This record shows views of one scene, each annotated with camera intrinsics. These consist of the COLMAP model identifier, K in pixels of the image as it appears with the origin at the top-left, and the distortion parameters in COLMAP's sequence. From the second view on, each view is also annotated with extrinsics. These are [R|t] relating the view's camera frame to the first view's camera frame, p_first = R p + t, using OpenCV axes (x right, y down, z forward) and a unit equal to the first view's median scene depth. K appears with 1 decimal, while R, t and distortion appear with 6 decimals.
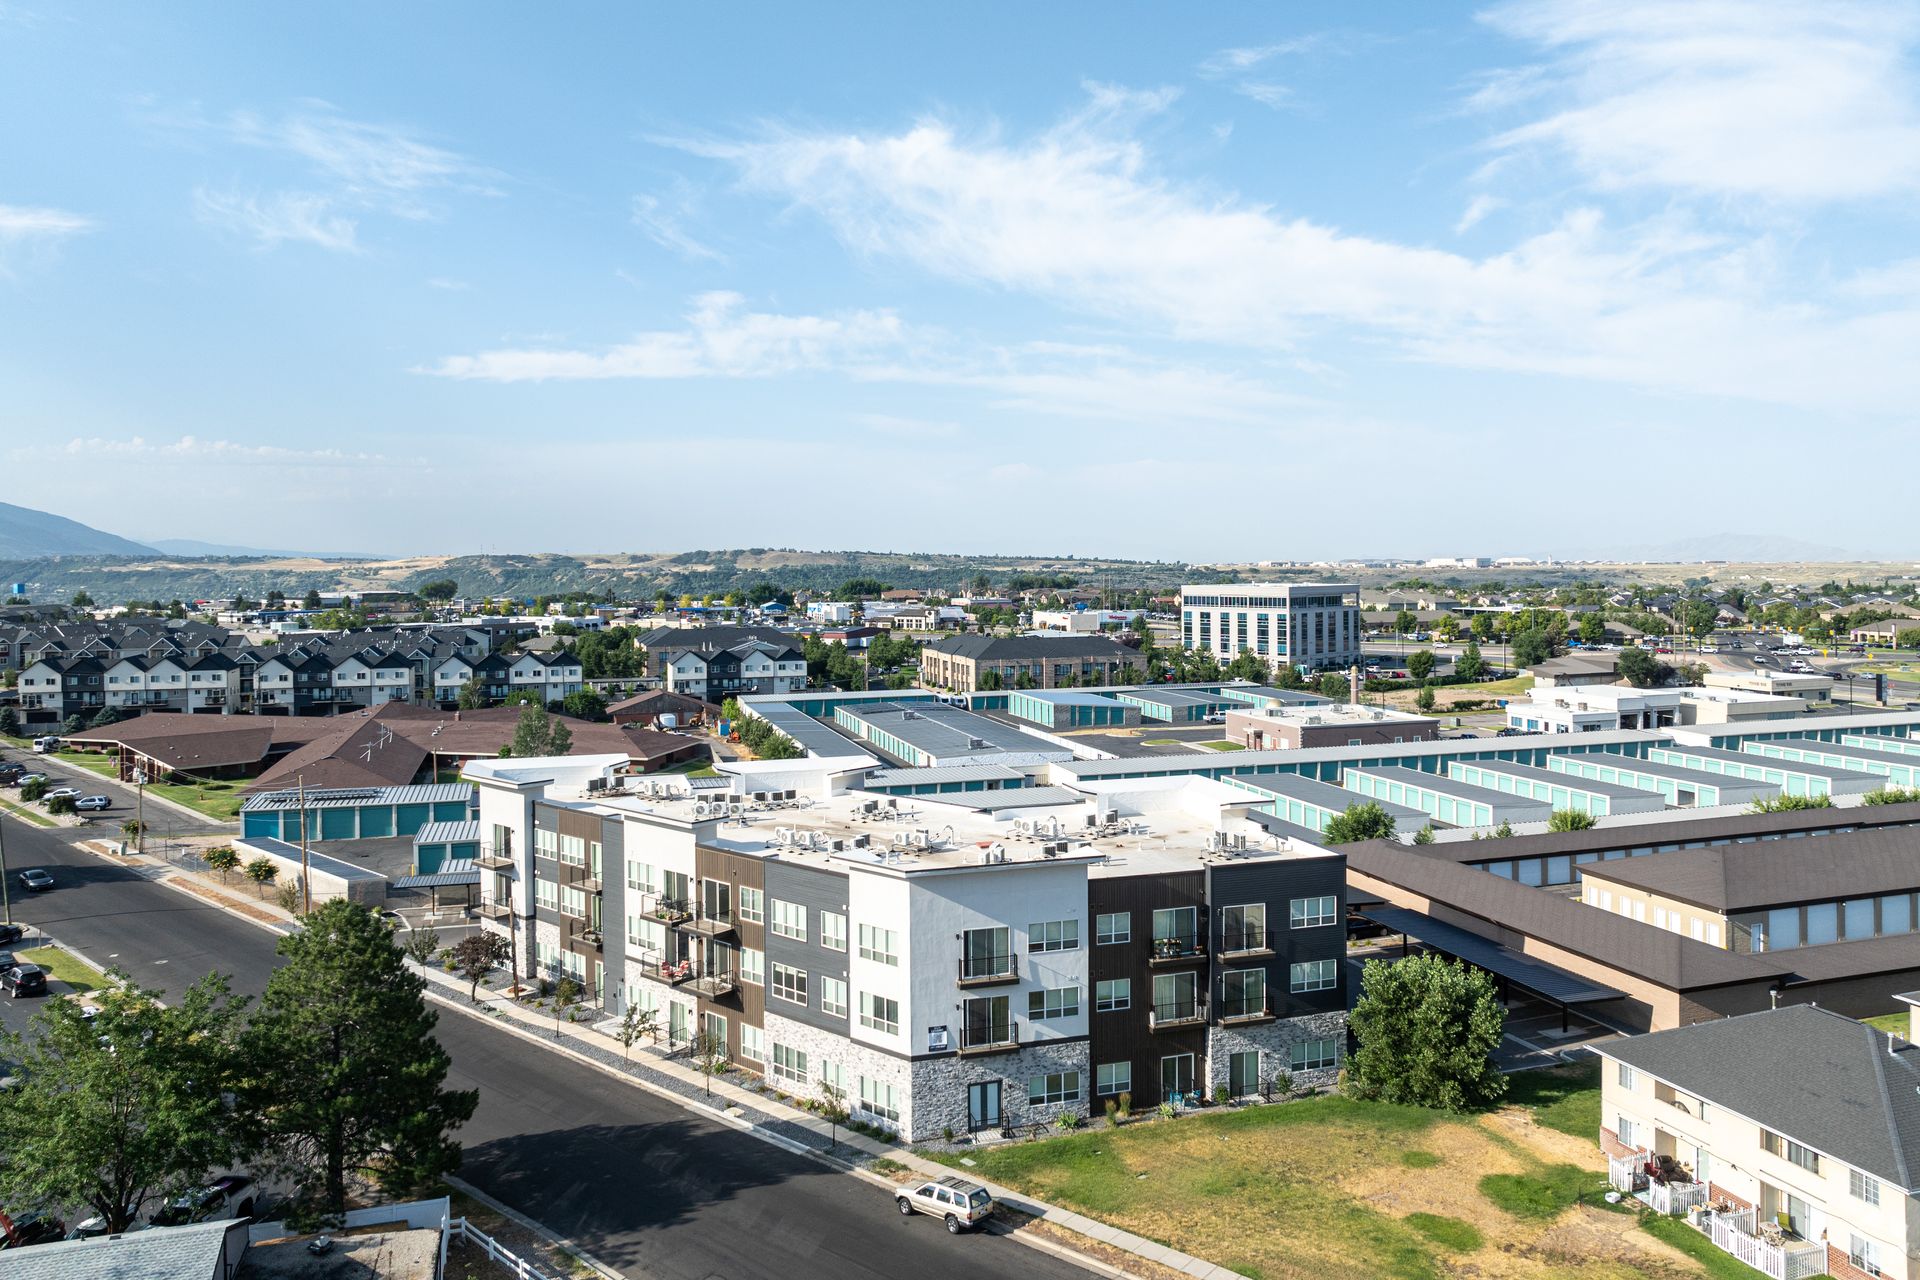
lens RADIAL K [[1387.6, 0, 956.1], [0, 1387.6, 603.8], [0, 0, 1]] dist [-0.042285, 0.000697]
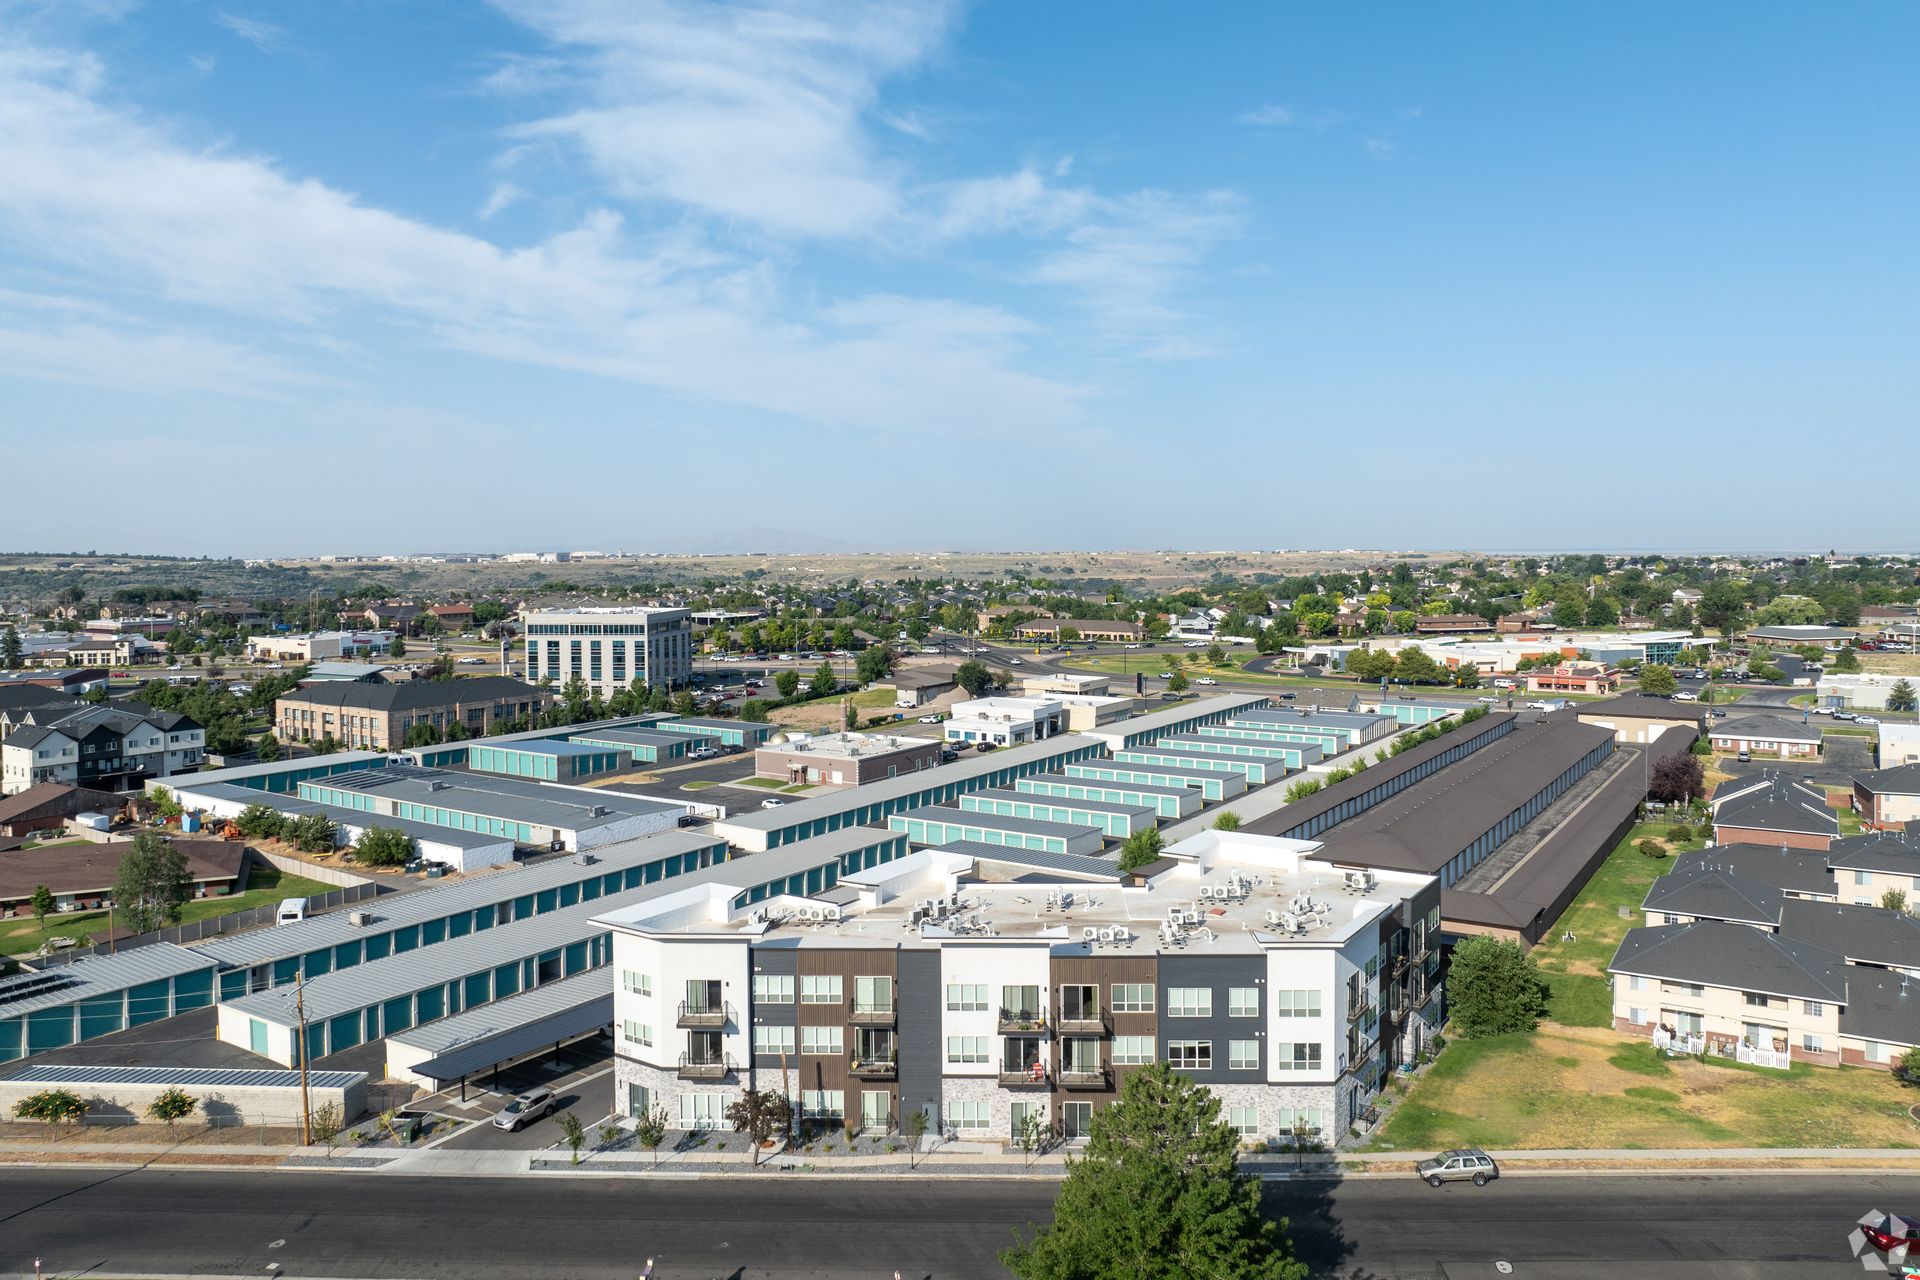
lens RADIAL K [[1395.3, 0, 960.0], [0, 1395.3, 640.0], [0, 0, 1]] dist [-0.038043, -0.005478]
pose [[0.765034, -0.046110, 0.642337, -0.297950], [0.022100, 0.998726, 0.045371, -0.041840], [-0.643611, -0.020515, 0.765078, 0.060857]]
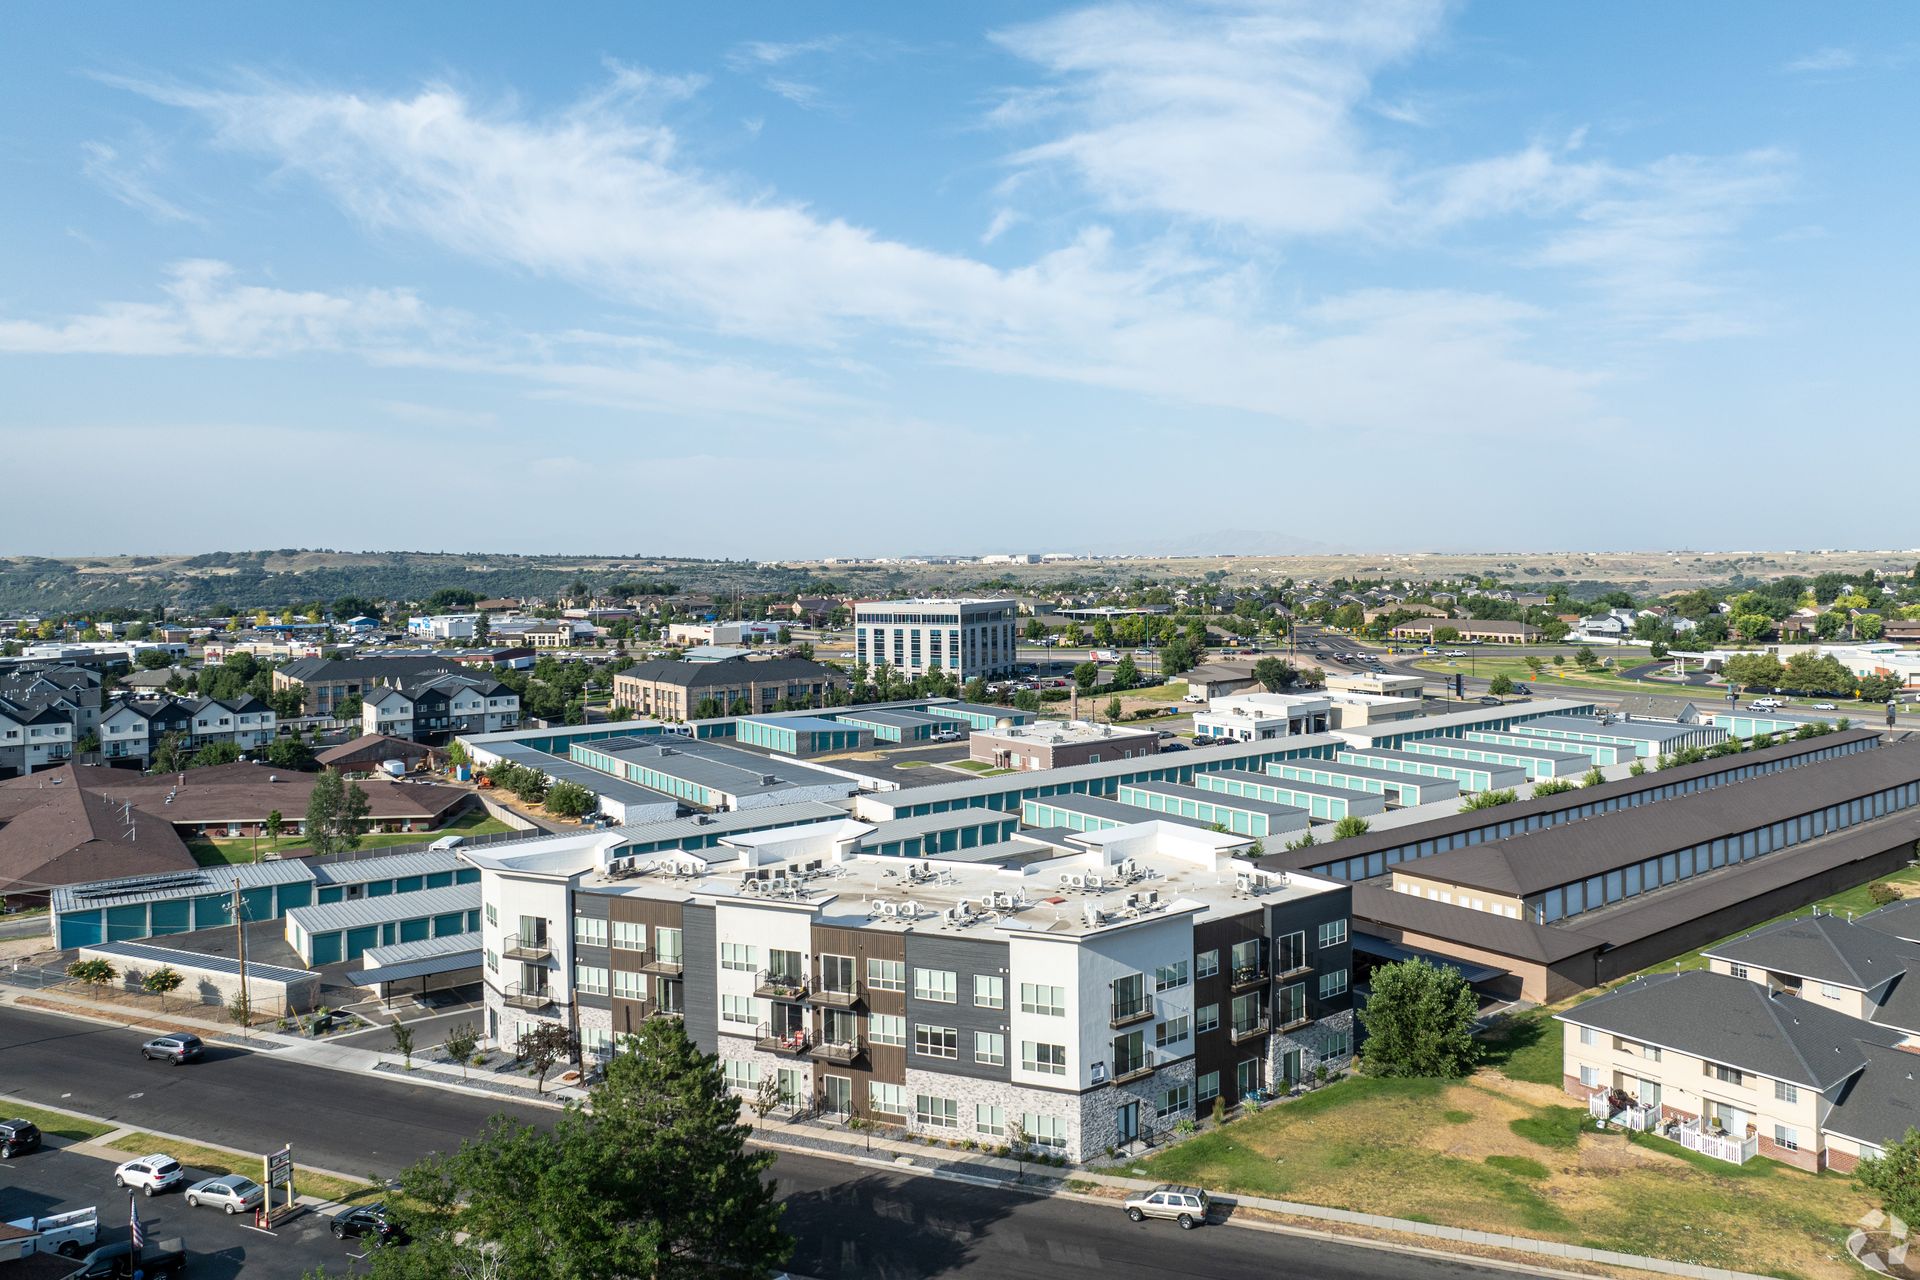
lens RADIAL K [[1387.6, 0, 956.1], [0, 1387.6, 603.8], [0, 0, 1]] dist [-0.042285, 0.000697]
pose [[0.945519, -0.019948, 0.324955, -0.134732], [0.017945, 0.999797, 0.009161, -0.027588], [-0.325072, -0.002830, 0.945685, -0.023221]]
